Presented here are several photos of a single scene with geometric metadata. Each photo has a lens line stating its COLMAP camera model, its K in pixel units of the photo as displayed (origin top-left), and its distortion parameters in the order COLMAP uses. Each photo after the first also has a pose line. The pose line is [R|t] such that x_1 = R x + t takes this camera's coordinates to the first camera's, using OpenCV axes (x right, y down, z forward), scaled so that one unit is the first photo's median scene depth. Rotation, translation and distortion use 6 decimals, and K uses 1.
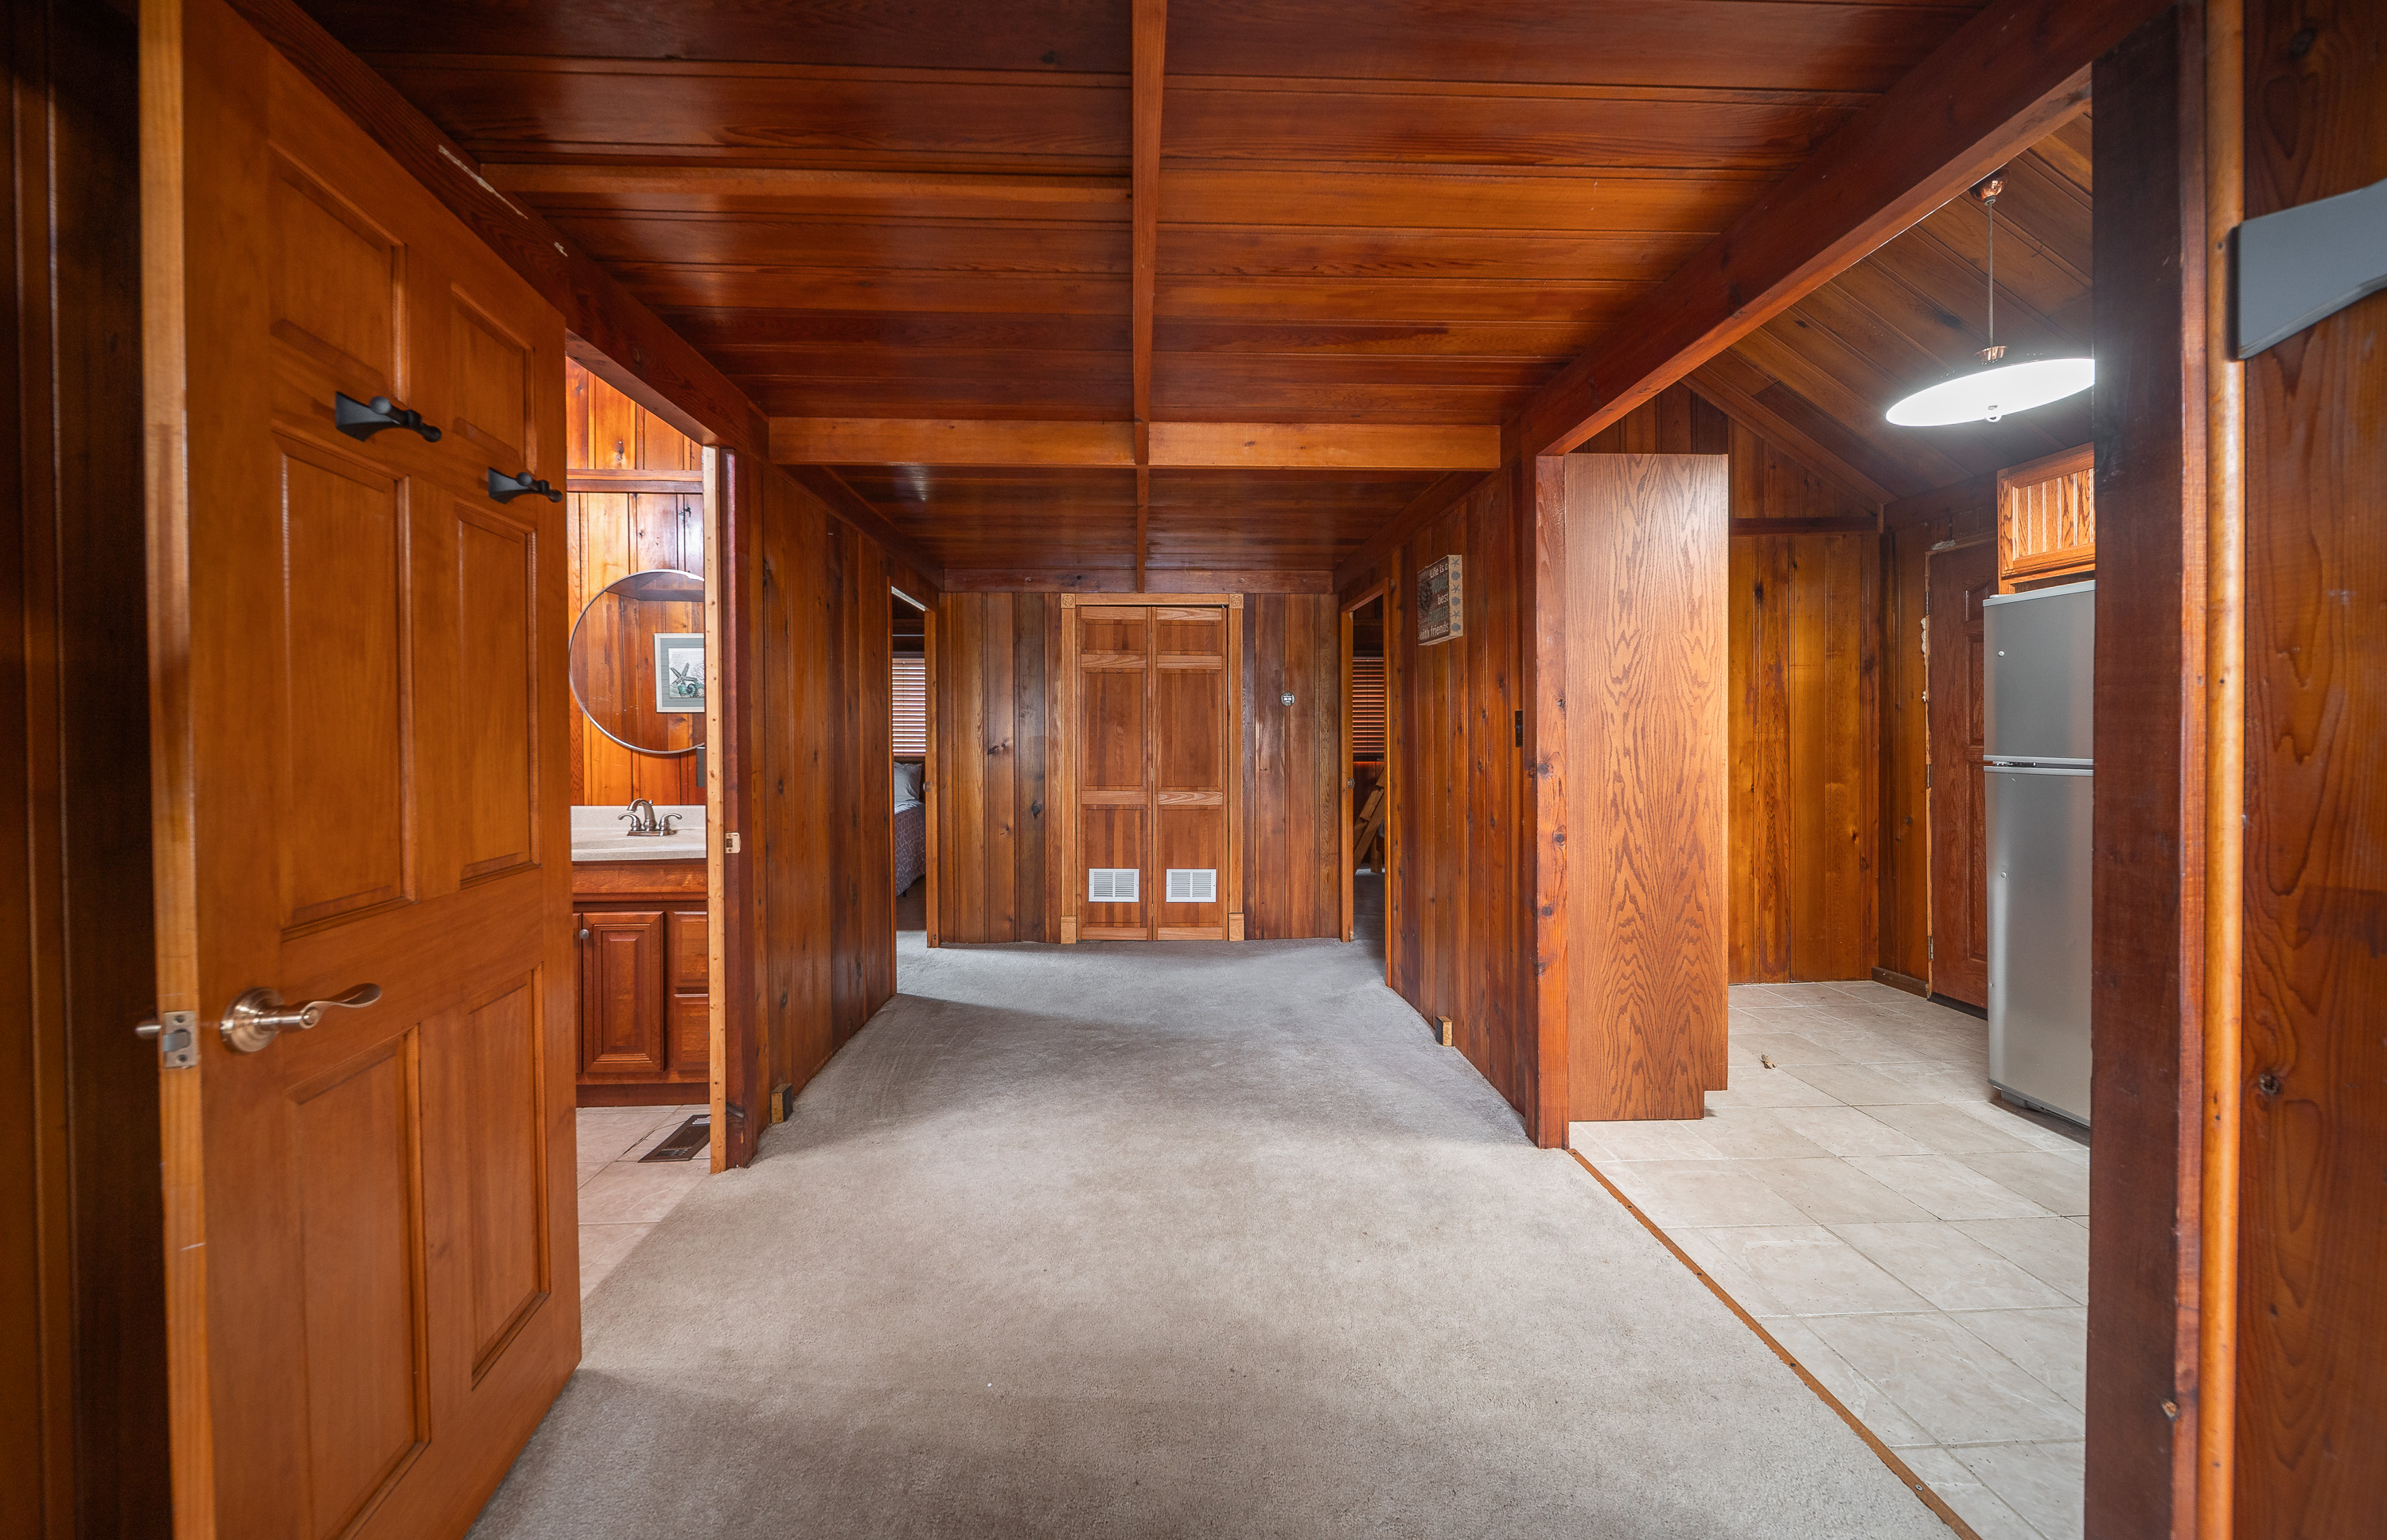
lens RADIAL K [[835.3, 0, 1173.8], [0, 835.3, 736.9], [0, 0, 1]] dist [-0.002559, -0.000156]
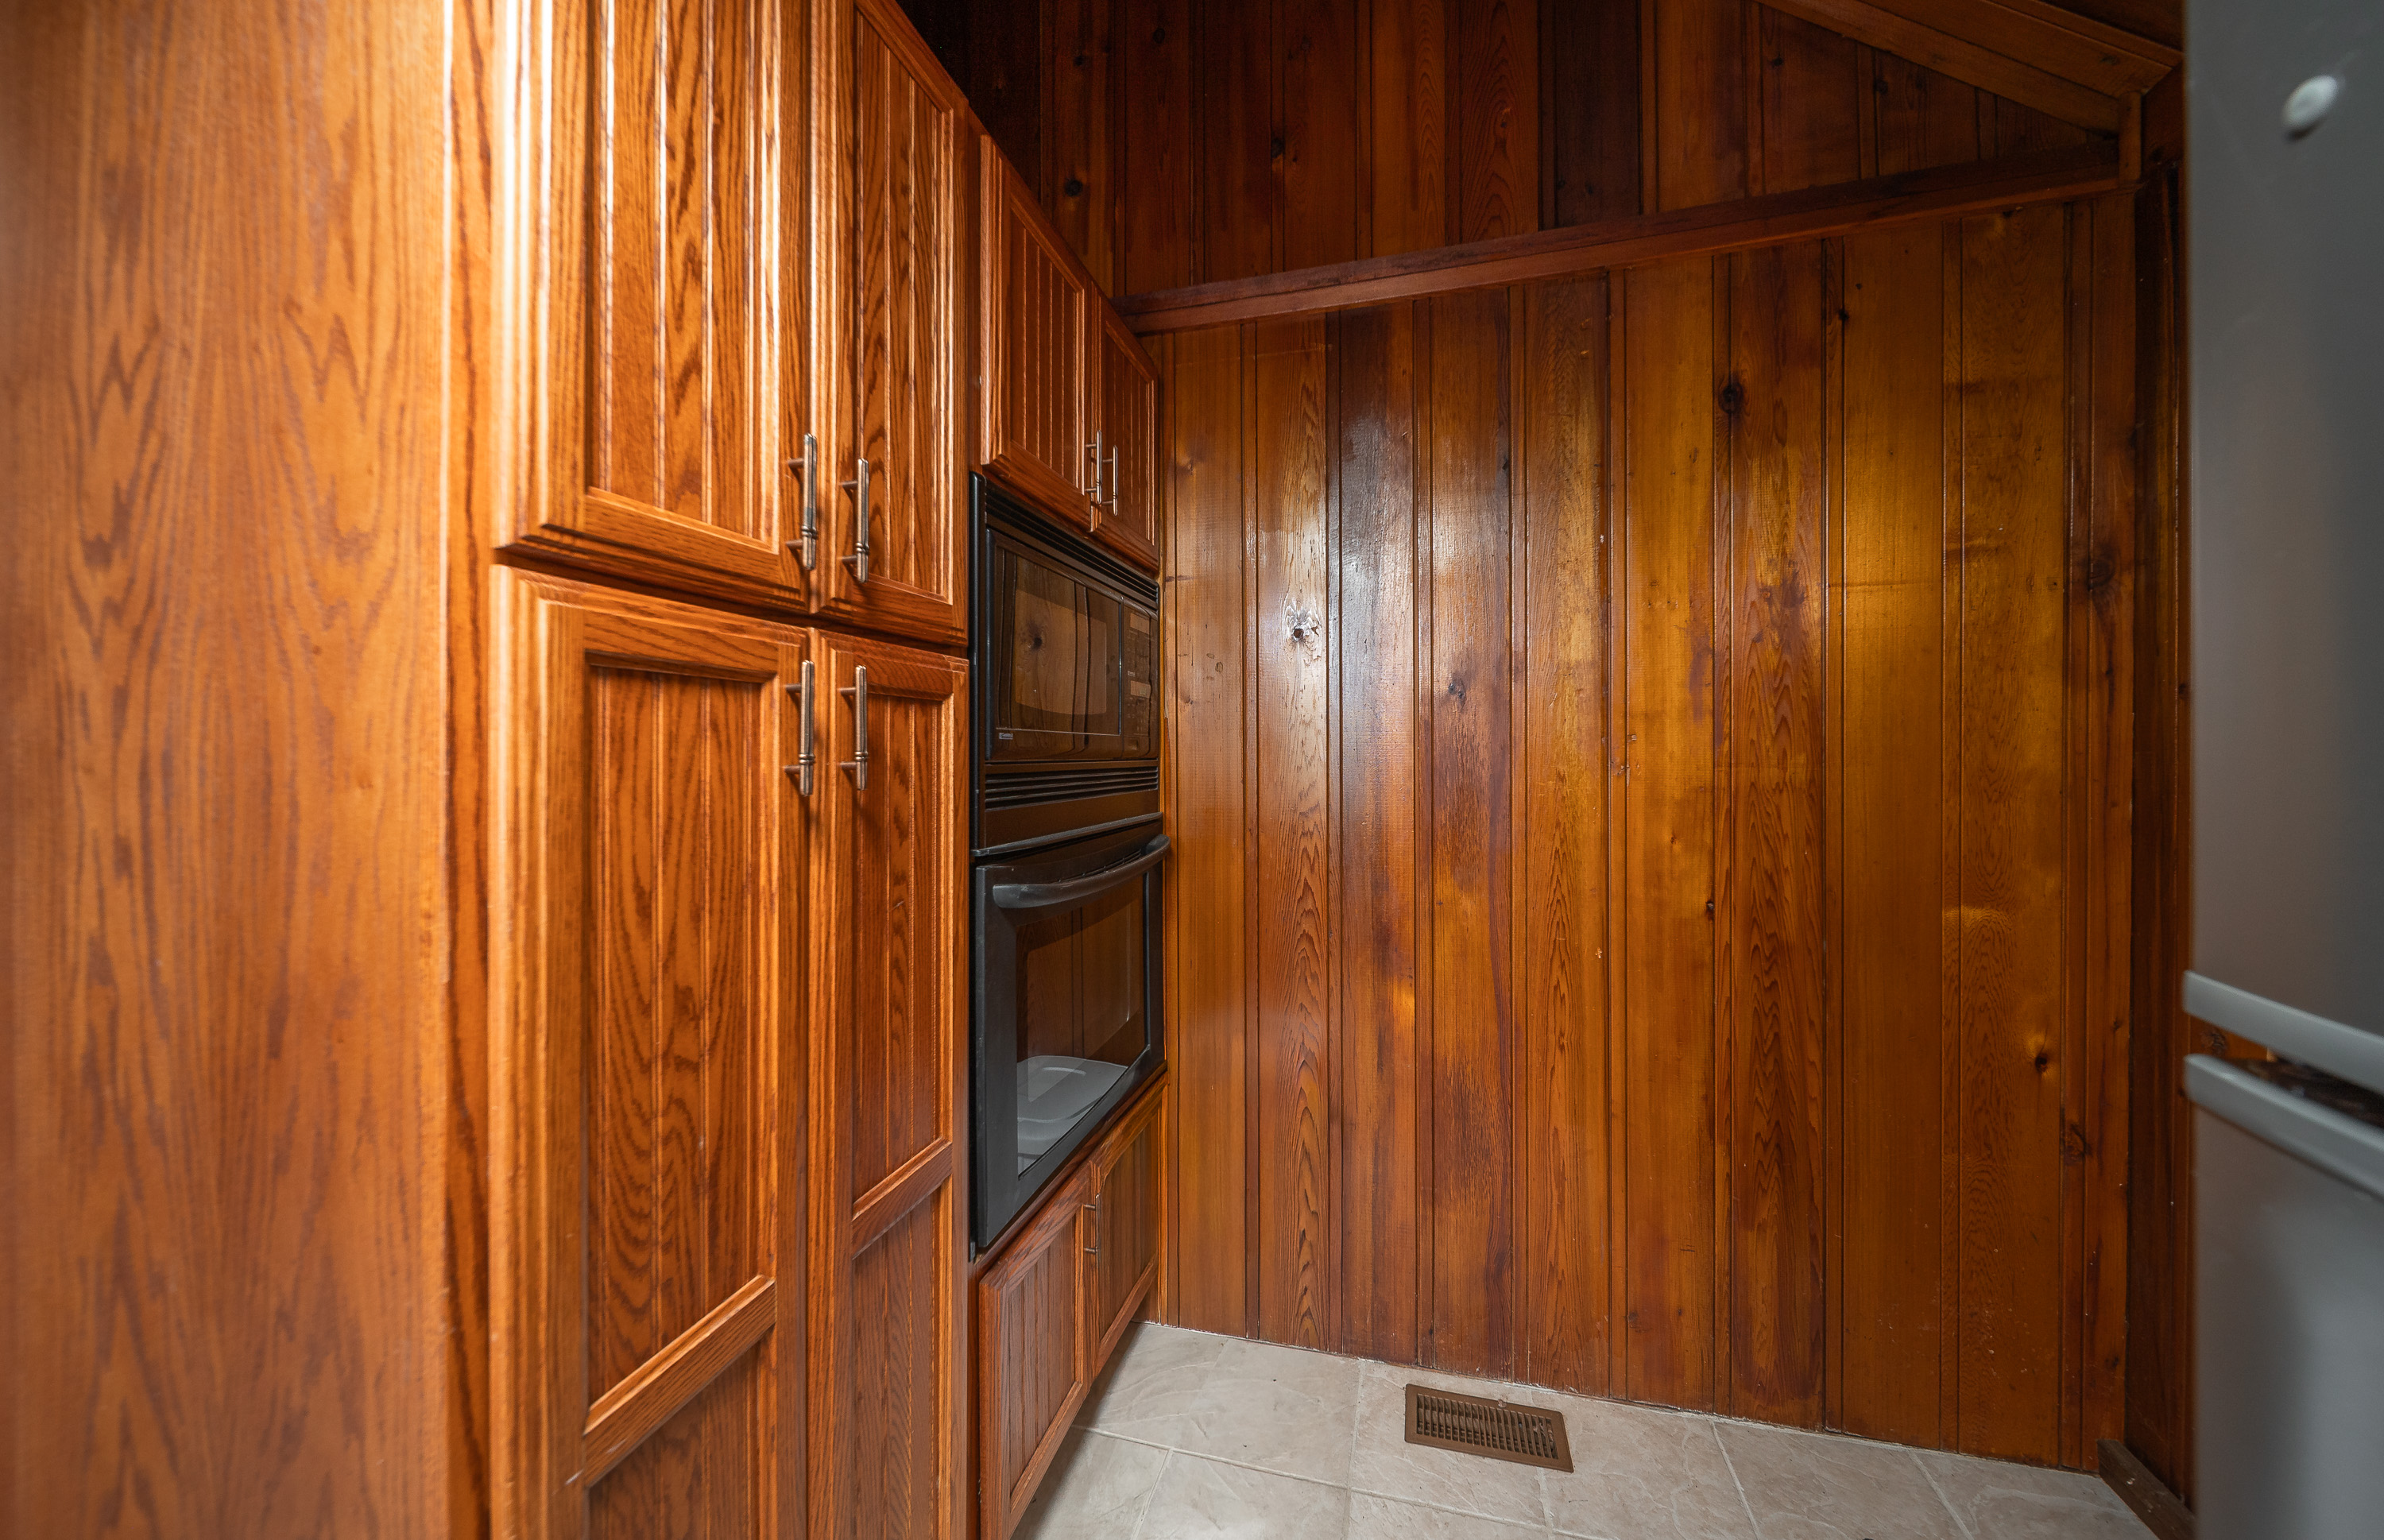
lens RADIAL K [[834.7, 0, 1187.3], [0, 834.7, 758.3], [0, 0, 1]] dist [-0.002381, -0.000186]
pose [[0.955037, 0.005493, -0.296435, 0.575601], [-0.005159, 0.999985, 0.001910, -0.007580], [0.296441, -0.000295, 0.955051, 0.557072]]
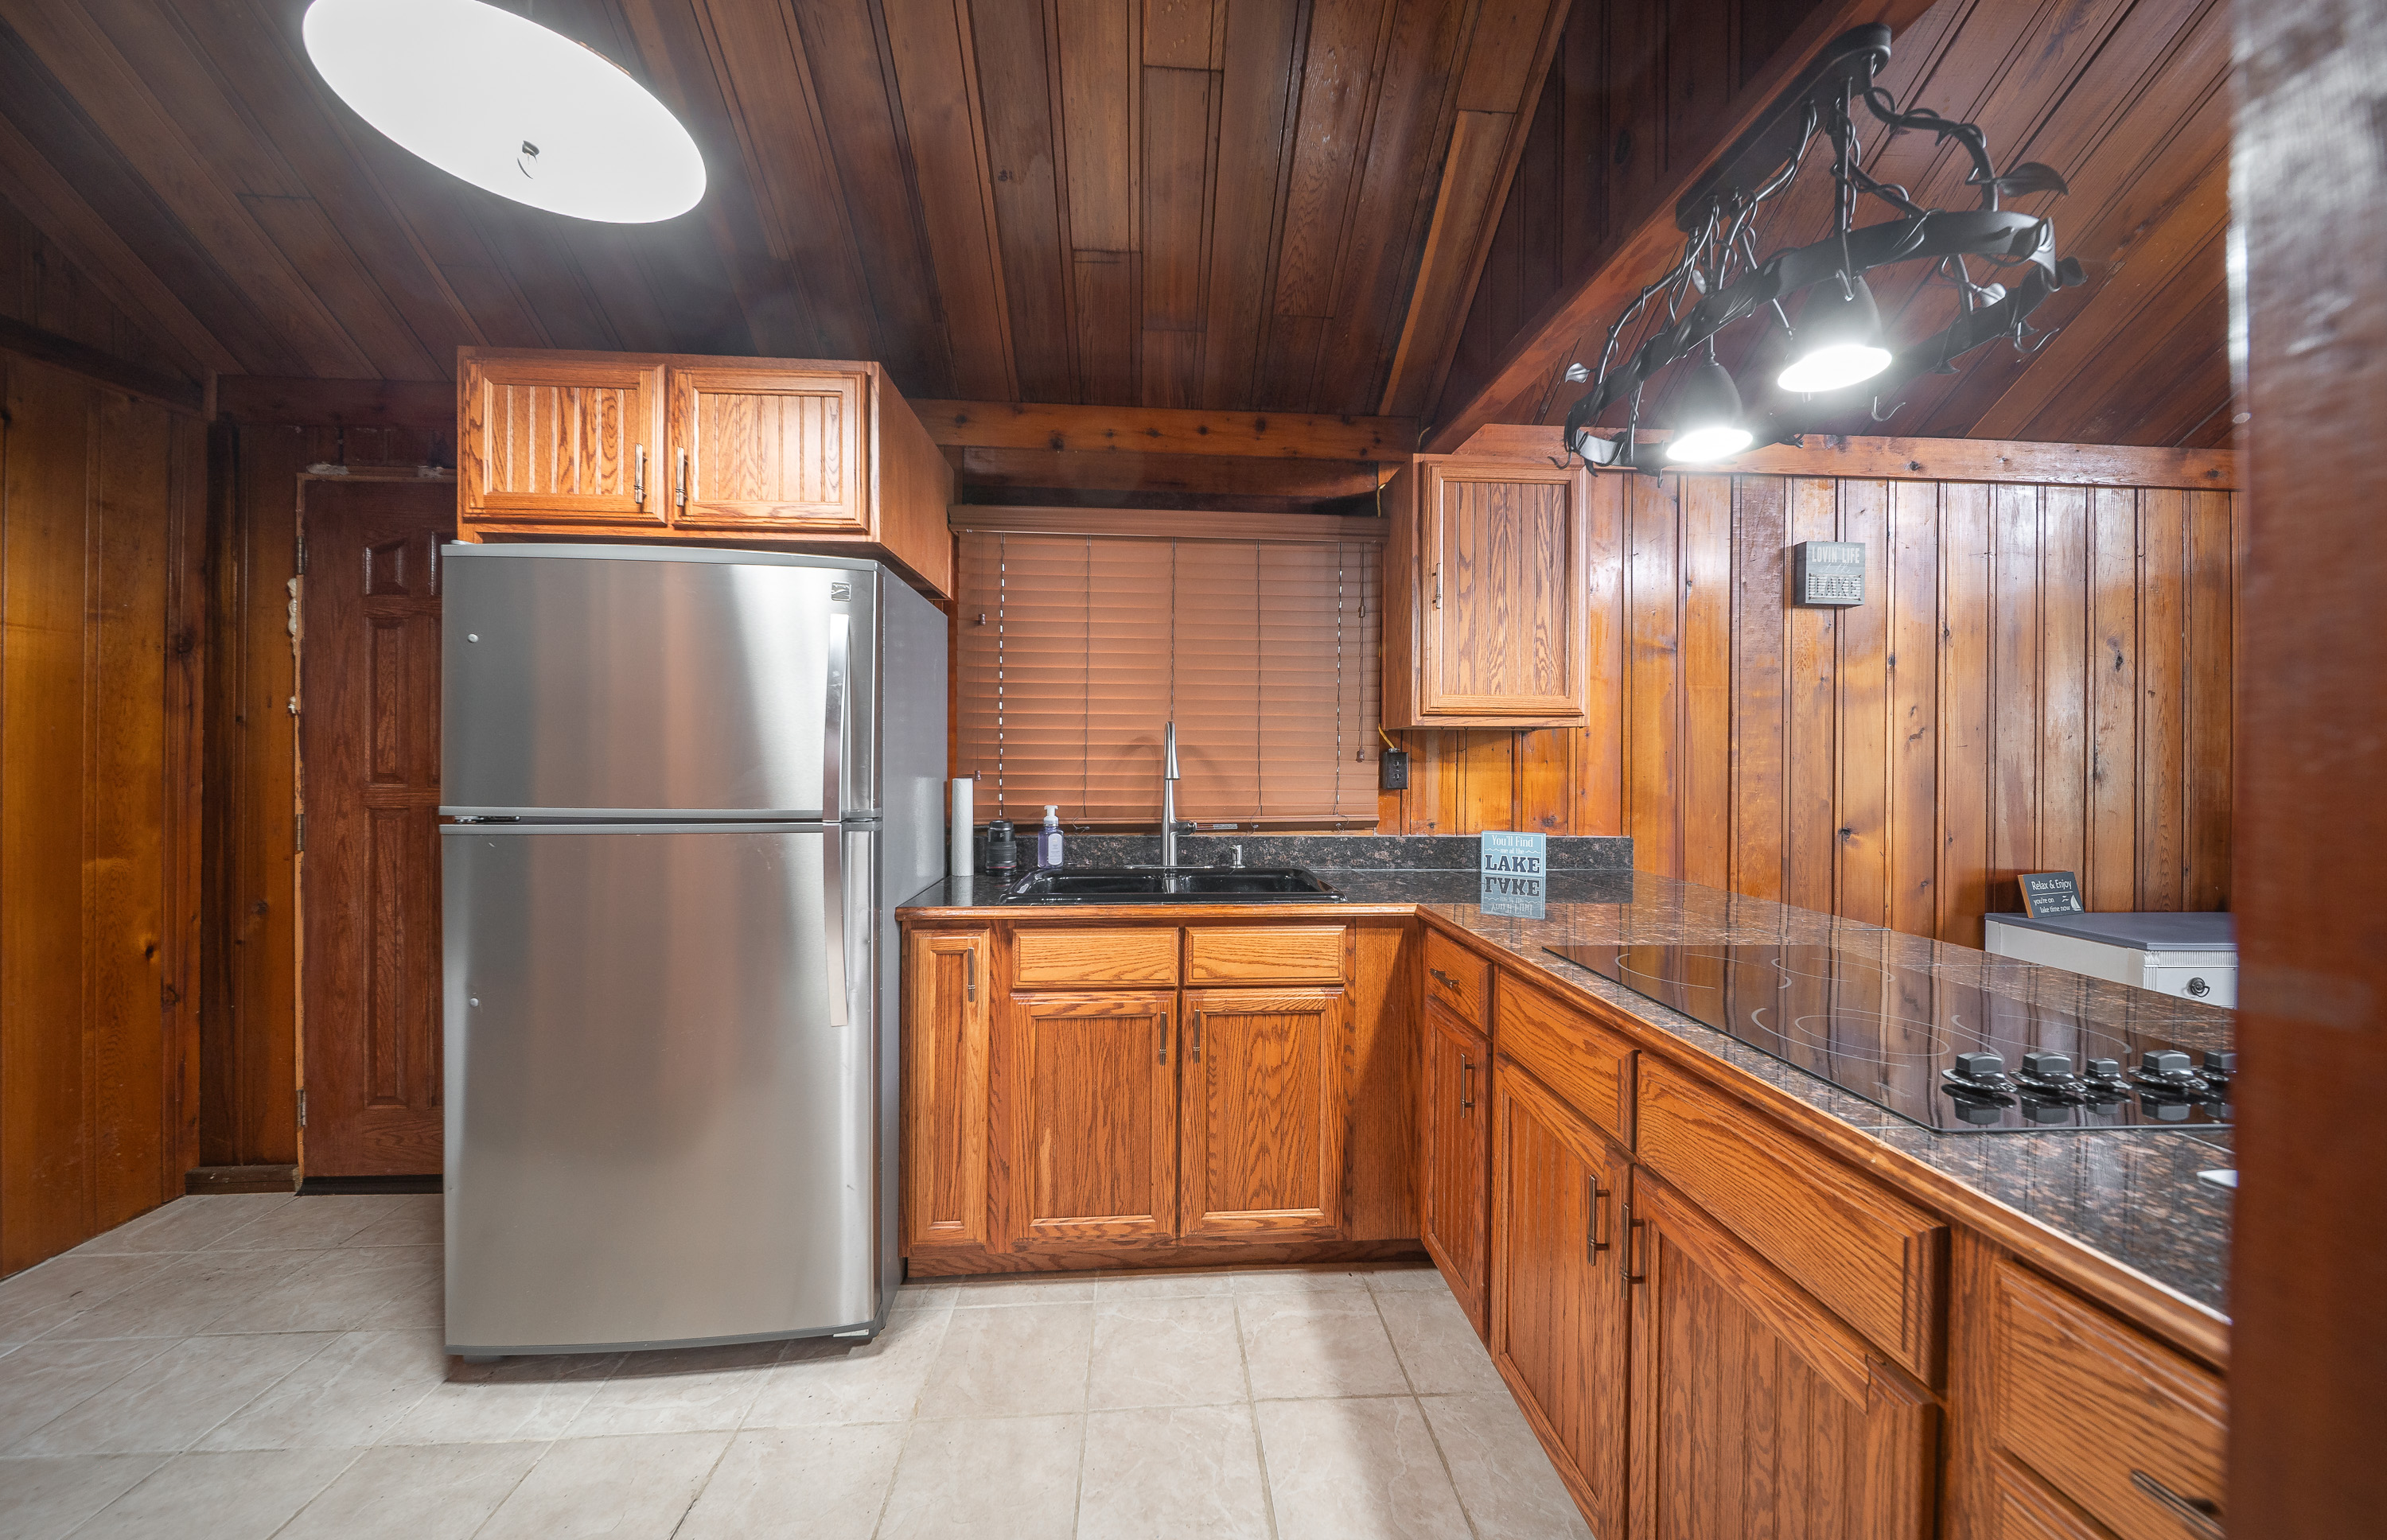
lens RADIAL K [[835.7, 0, 1188.8], [0, 835.7, 758.2], [0, 0, 1]] dist [-0.002381, -0.000186]
pose [[-0.026861, 0.004291, 0.999630, 0.247535], [-0.002868, 0.999986, -0.004370, -0.007709], [-0.999635, -0.002984, -0.026848, 0.329335]]
